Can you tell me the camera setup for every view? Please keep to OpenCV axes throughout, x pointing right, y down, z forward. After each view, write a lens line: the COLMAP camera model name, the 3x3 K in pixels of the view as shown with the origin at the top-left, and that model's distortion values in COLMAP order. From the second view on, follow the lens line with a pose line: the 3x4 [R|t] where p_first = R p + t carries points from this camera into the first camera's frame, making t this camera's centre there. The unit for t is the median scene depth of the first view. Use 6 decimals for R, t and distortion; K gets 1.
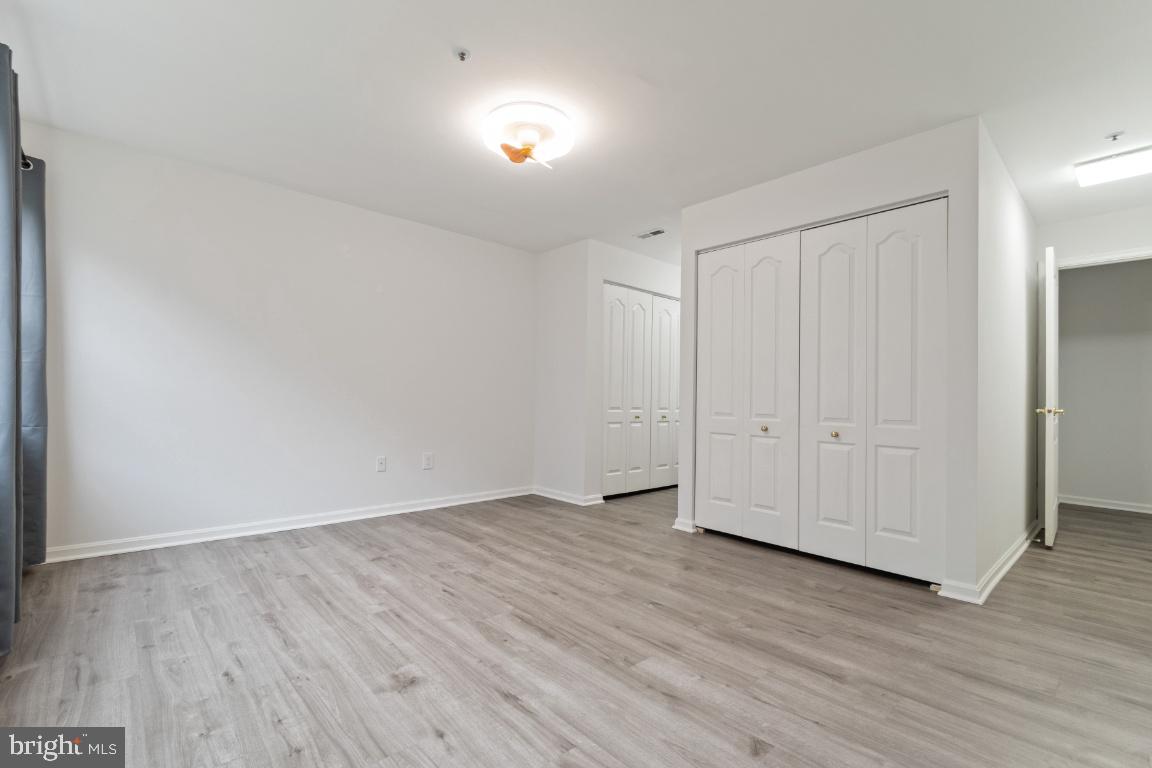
lens RADIAL K [[527.4, 0, 566.1], [0, 527.4, 384.1], [0, 0, 1]] dist [0.013069, -0.010628]
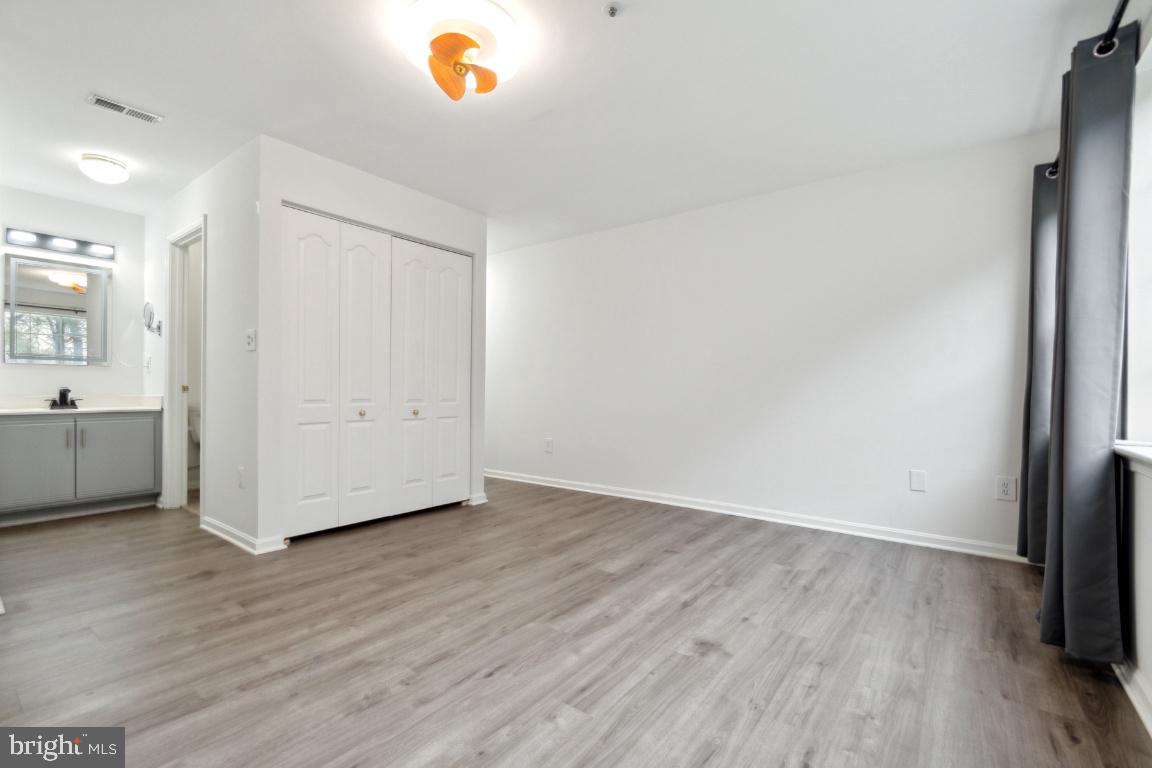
lens RADIAL K [[527.4, 0, 566.1], [0, 527.4, 384.1], [0, 0, 1]] dist [0.013069, -0.010628]
pose [[-0.211624, -0.012989, 0.977265, -1.000393], [-0.037908, 0.999268, 0.005073, 0.010632], [-0.976616, -0.035972, -0.211961, 1.165676]]
